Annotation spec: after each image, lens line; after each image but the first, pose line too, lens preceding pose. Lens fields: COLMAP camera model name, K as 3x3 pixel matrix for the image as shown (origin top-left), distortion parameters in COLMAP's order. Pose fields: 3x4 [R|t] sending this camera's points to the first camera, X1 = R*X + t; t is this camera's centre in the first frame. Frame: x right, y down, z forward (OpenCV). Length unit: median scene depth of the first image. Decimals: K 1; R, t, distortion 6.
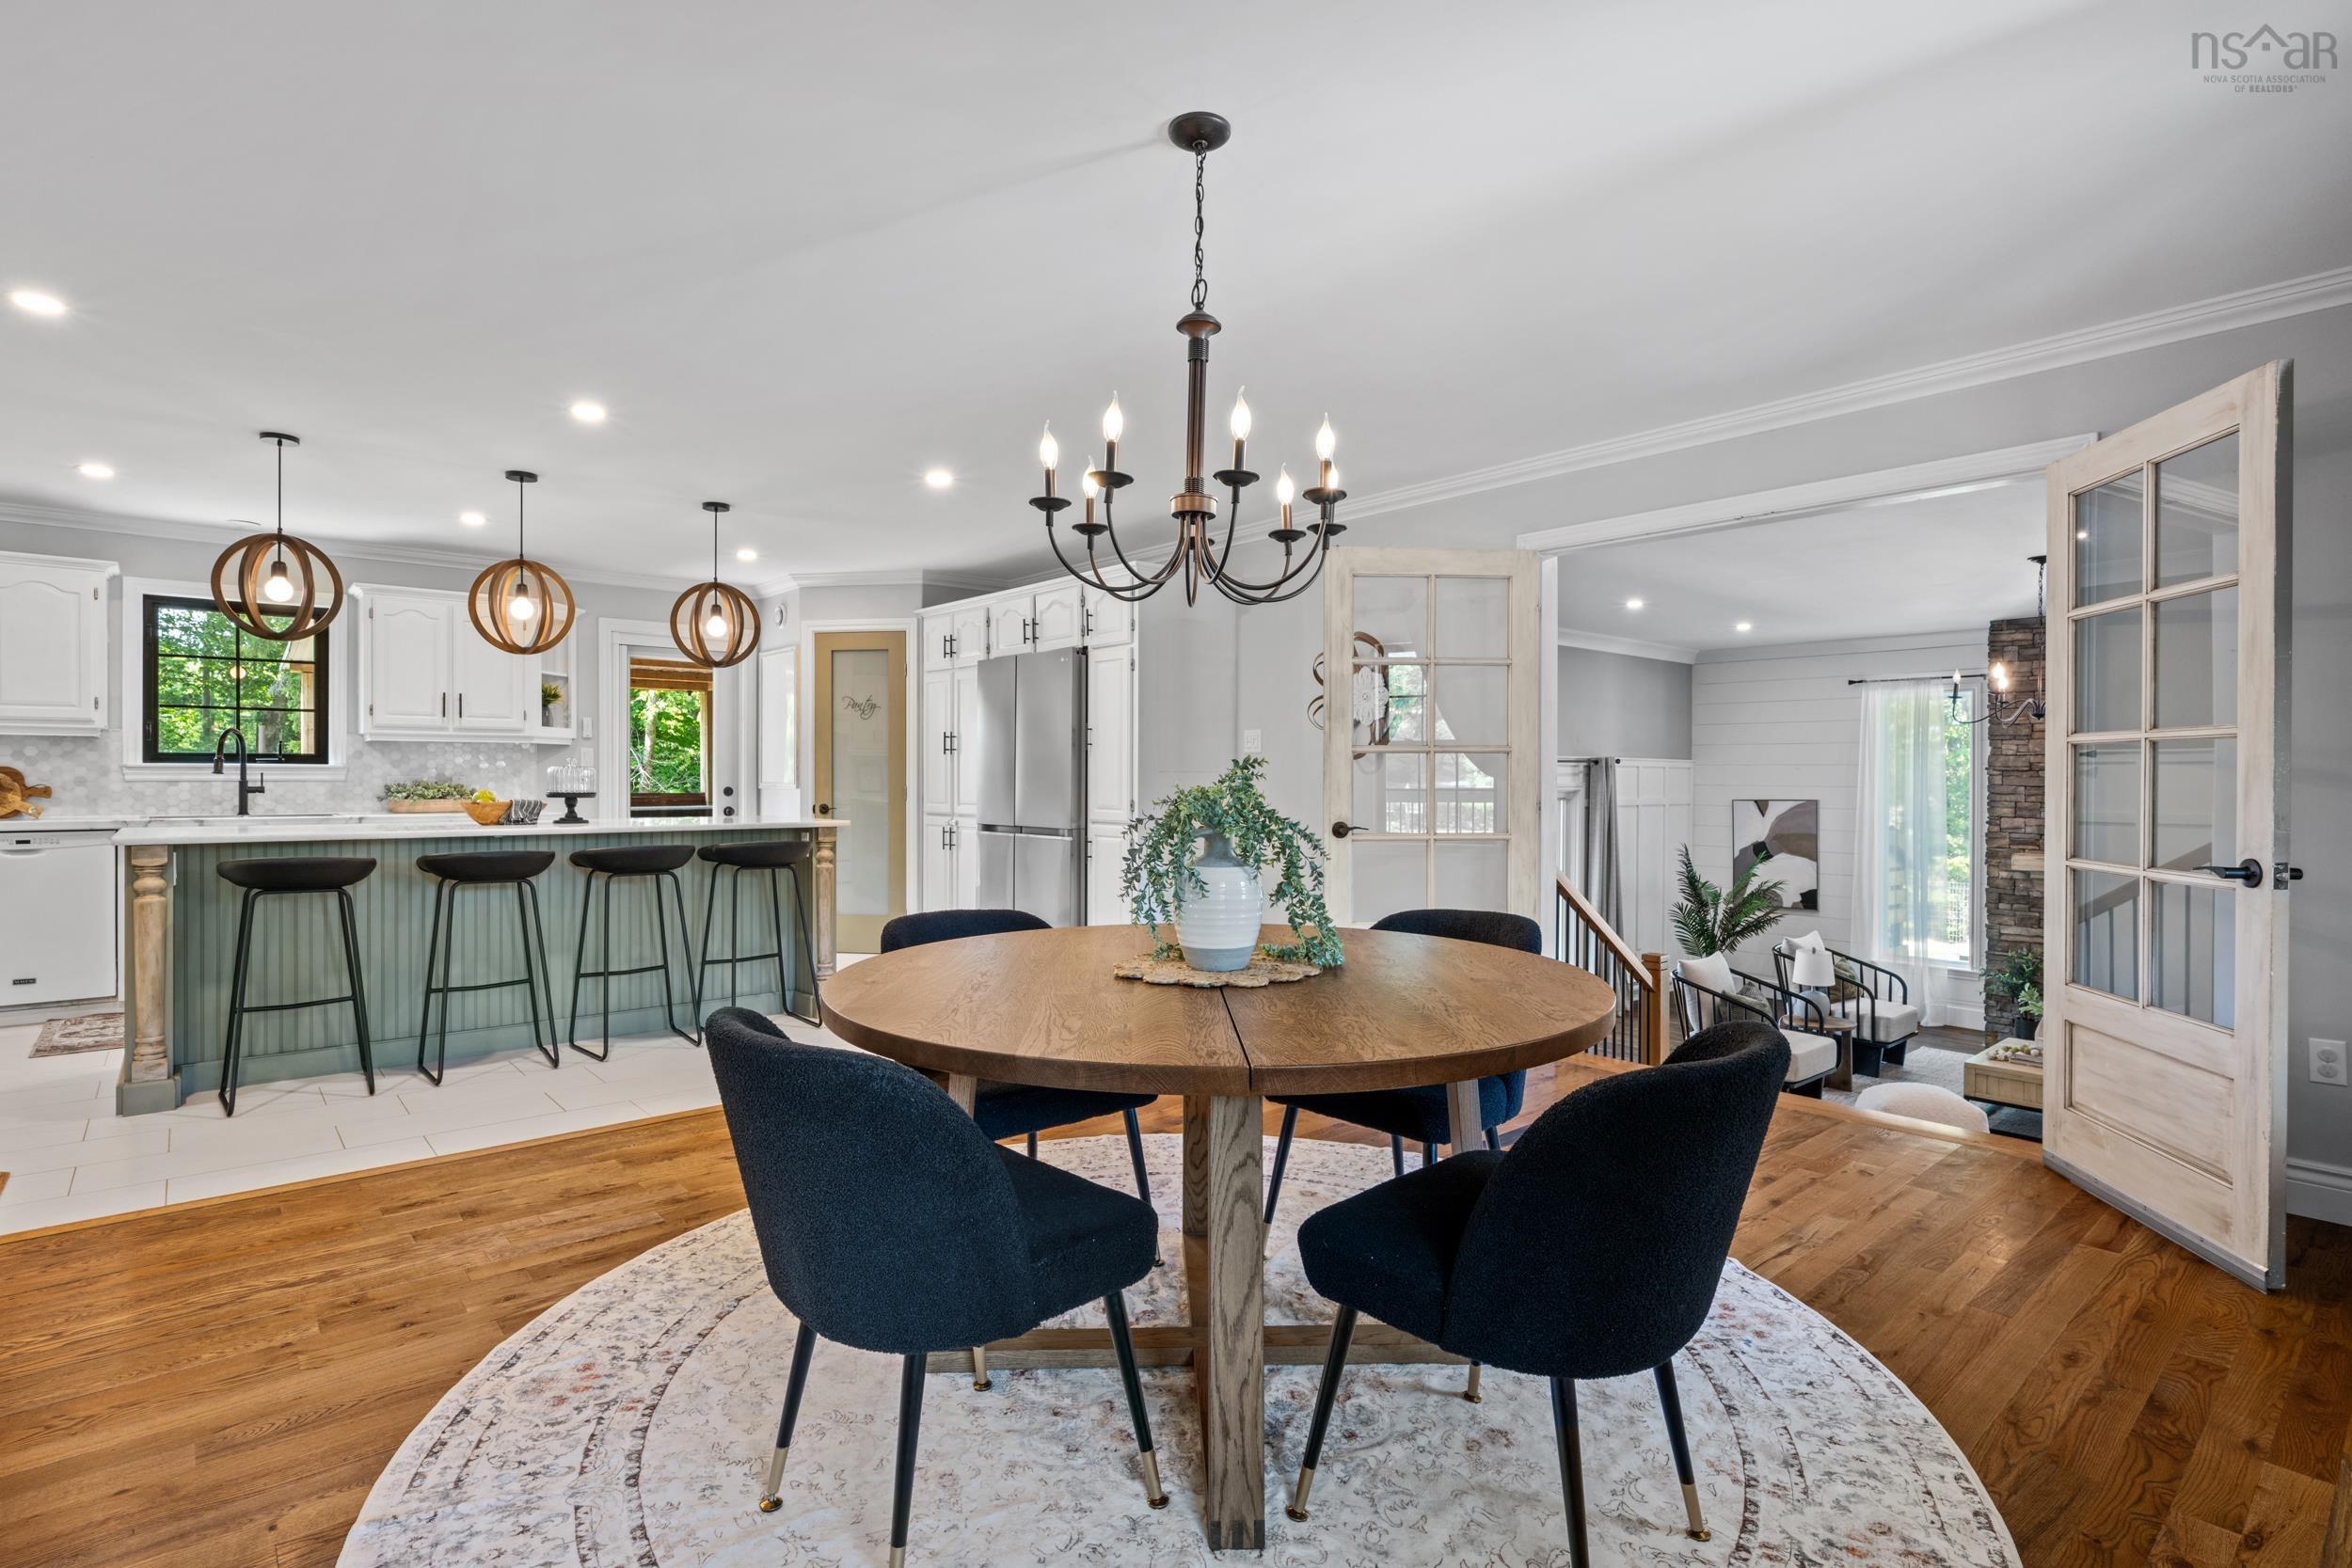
lens RADIAL K [[1151.1, 0, 1188.0], [0, 1151.1, 785.4], [0, 0, 1]] dist [-0.001262, -0.000062]
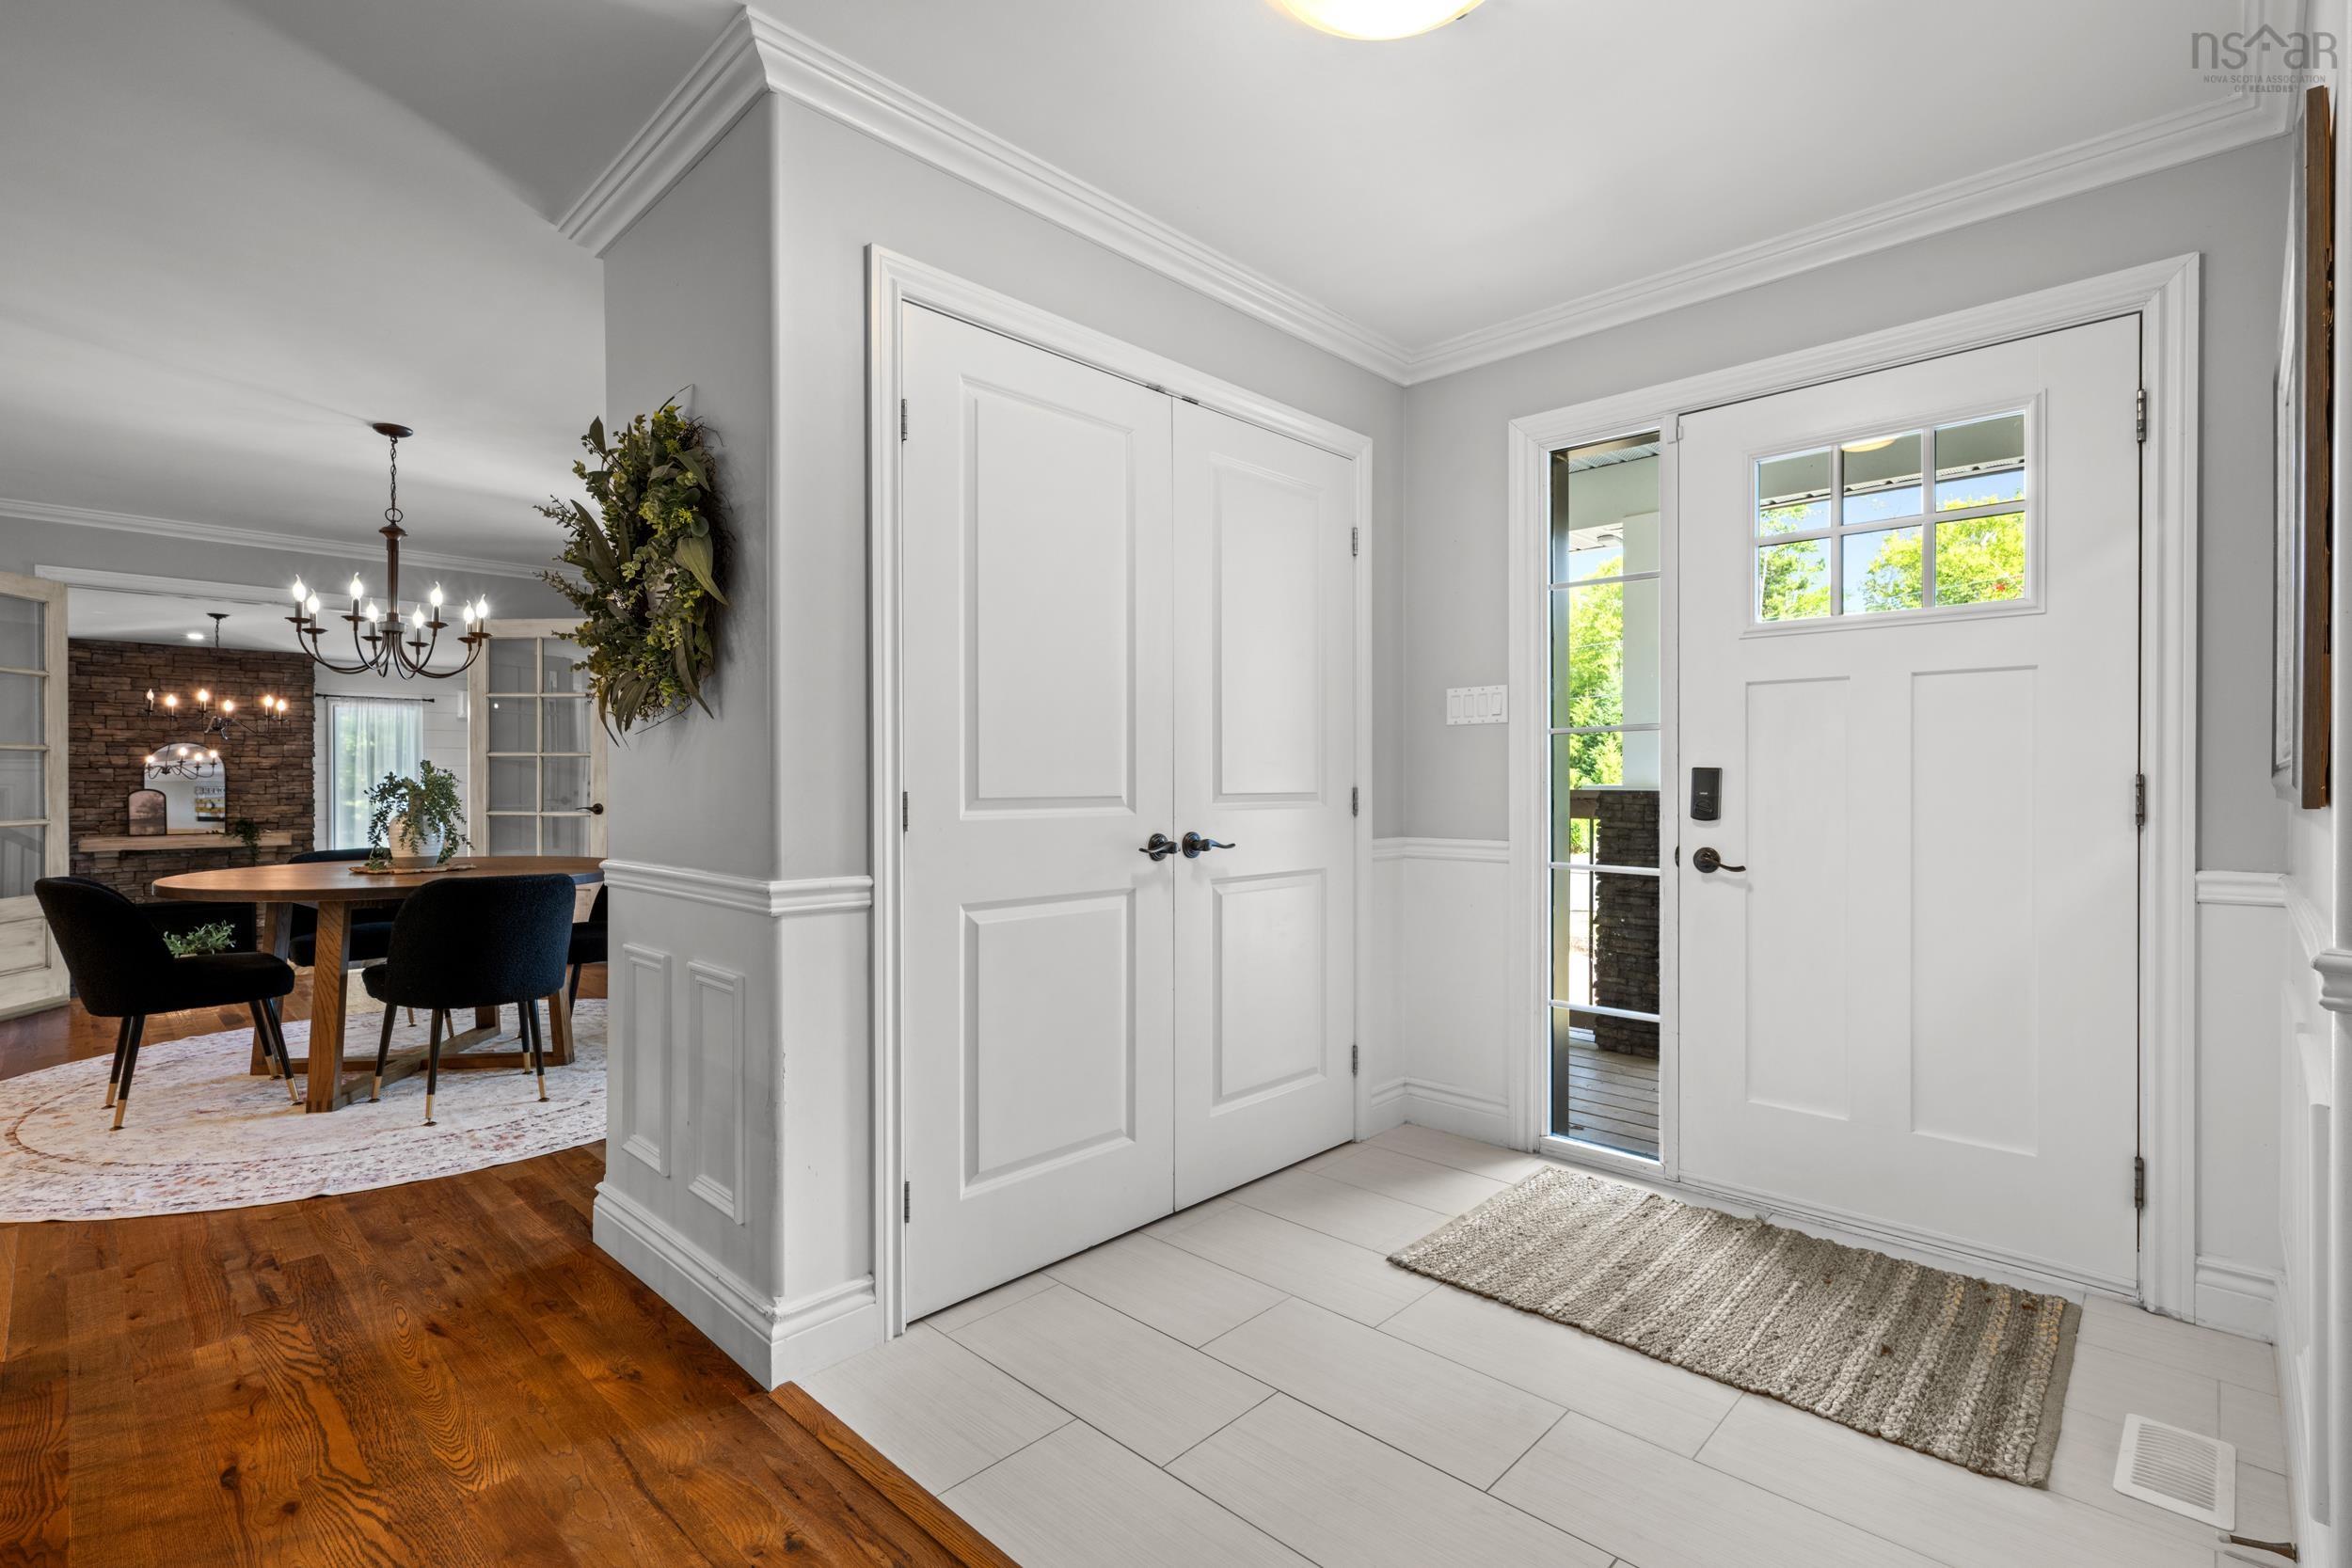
lens RADIAL K [[1070.4, 0, 1201.3], [0, 1070.4, 778.6], [0, 0, 1]] dist [-0.005071, -0.001703]
pose [[-0.101524, -0.002747, 0.994829, -0.475676], [0.006968, 0.999970, 0.003472, 0.002204], [-0.994809, 0.007285, -0.101502, -0.035659]]
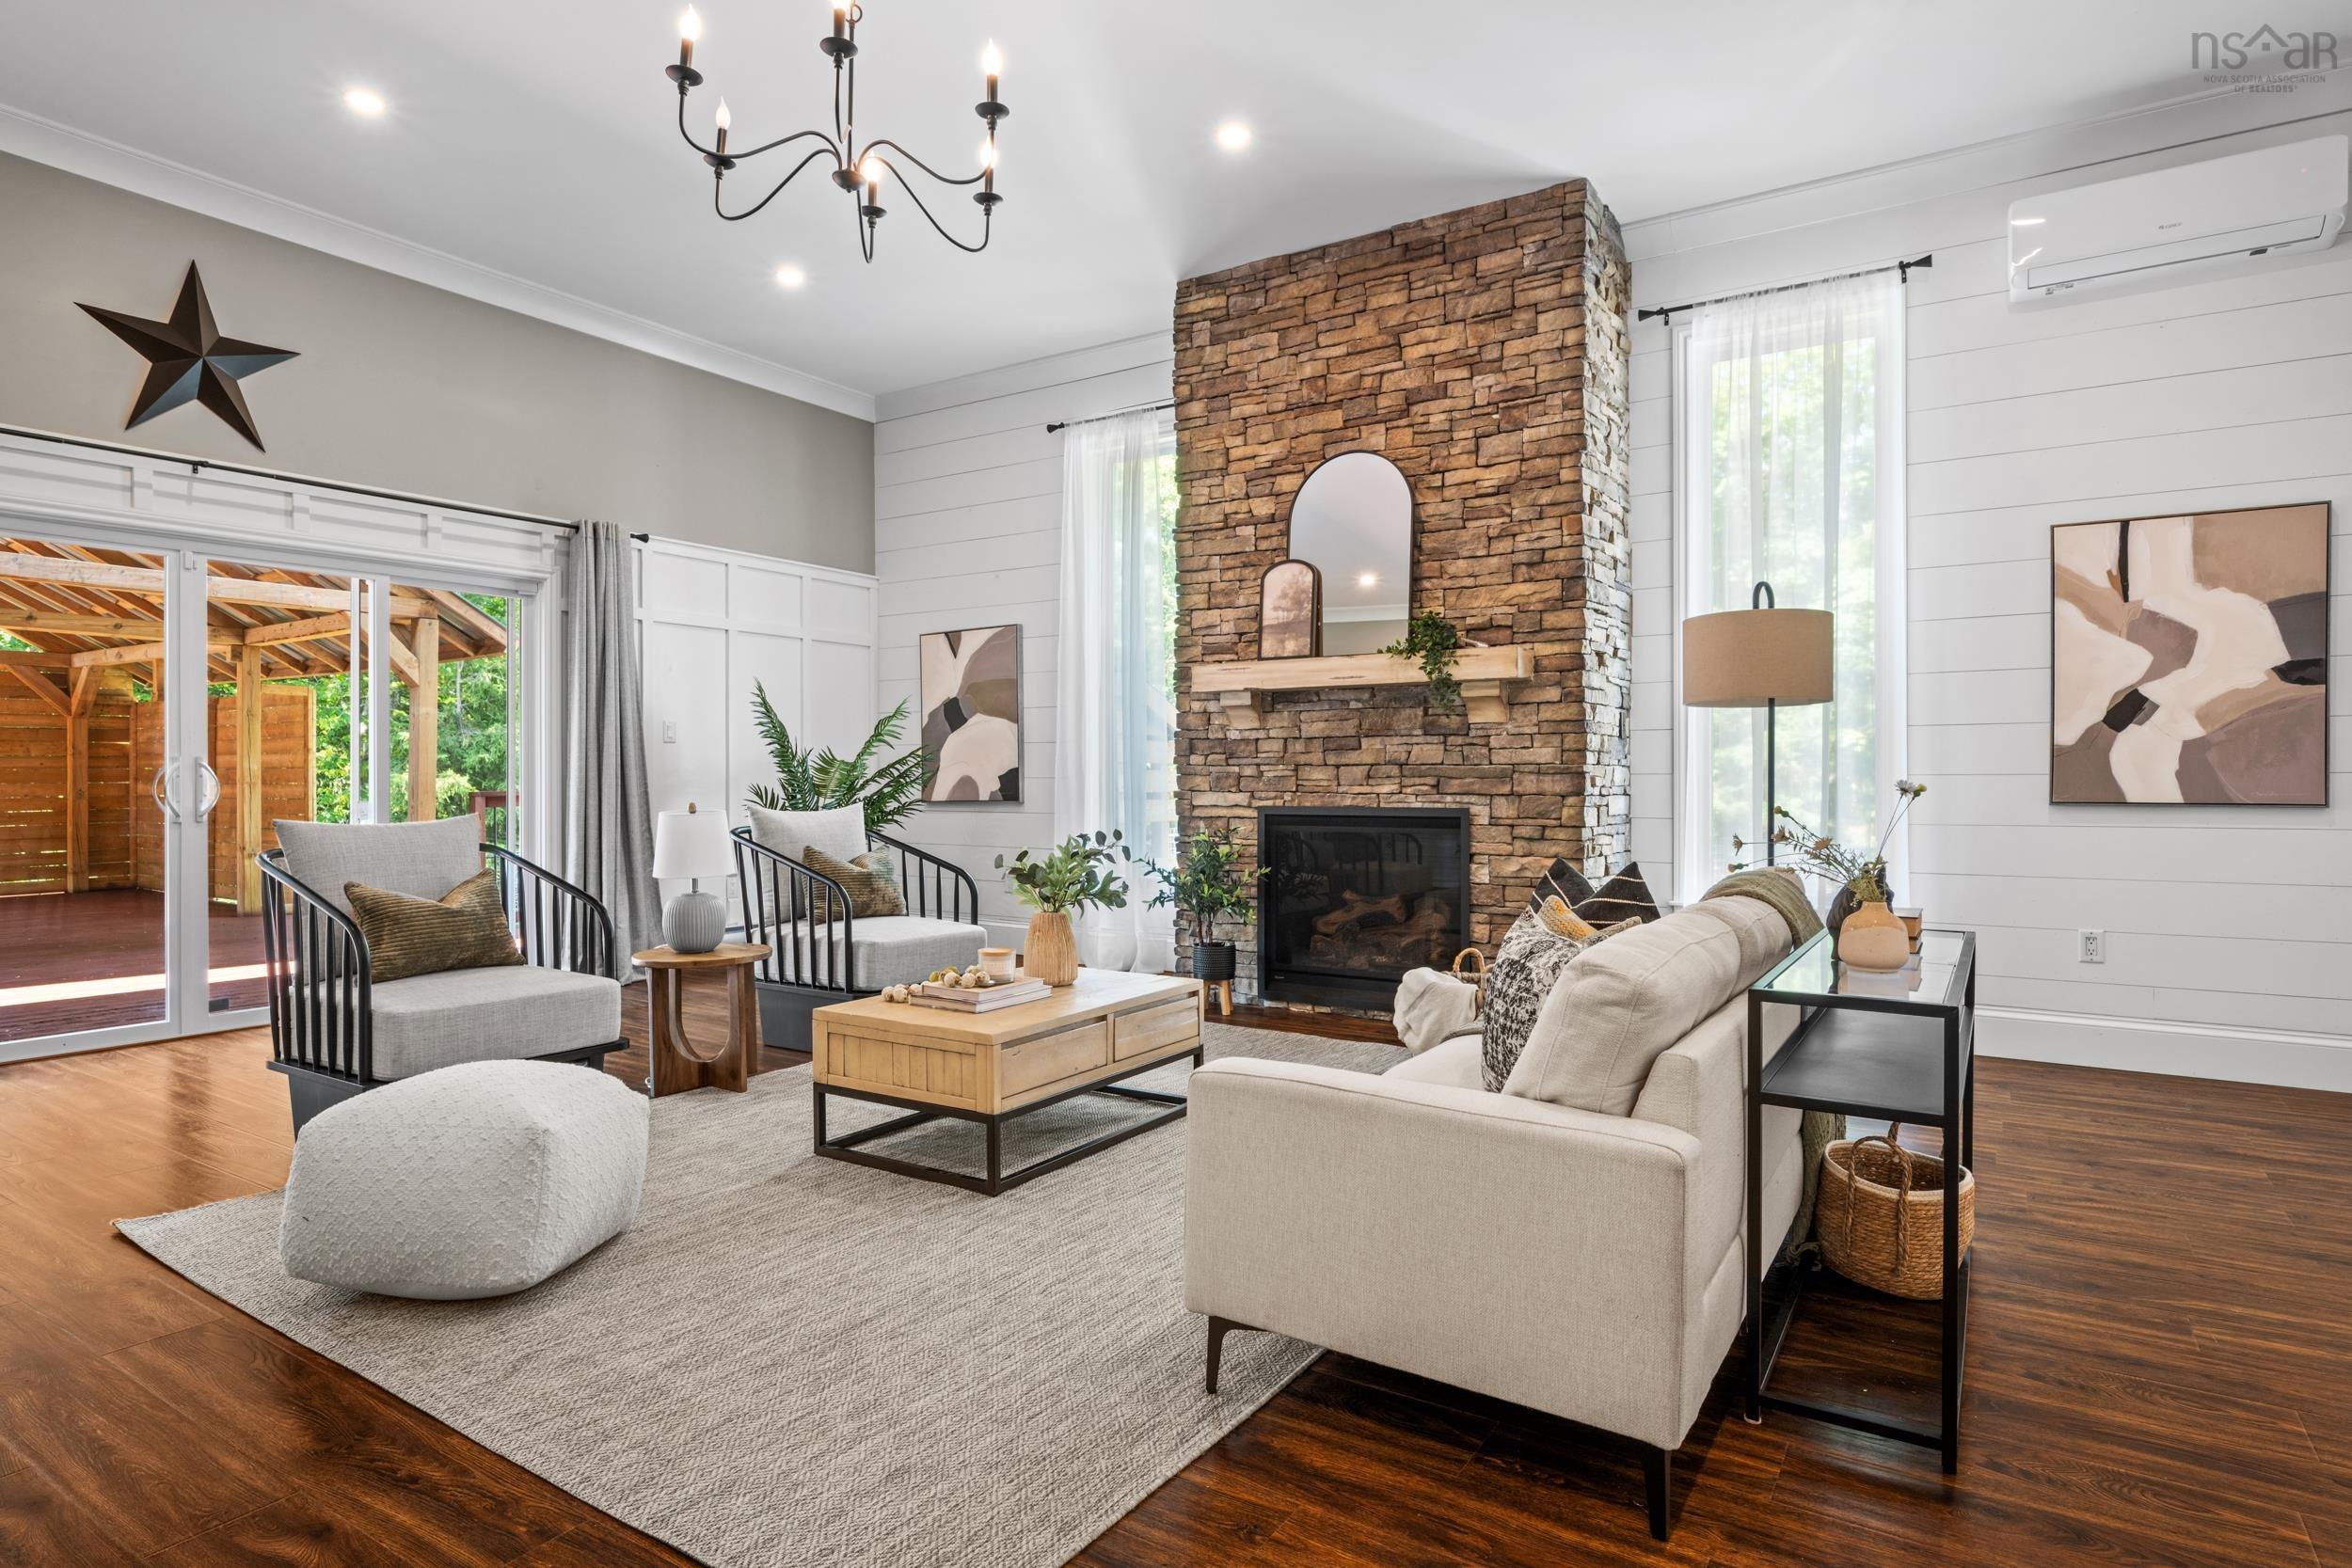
lens RADIAL K [[1257.6, 0, 1195.4], [0, 1257.6, 794.0], [0, 0, 1]] dist [-0.001567, -0.001692]
pose [[0.962349, -0.008463, 0.271687, 0.531087], [0.007527, 0.999962, 0.004485, 0.119809], [-0.271714, -0.002271, 0.962375, 0.373142]]
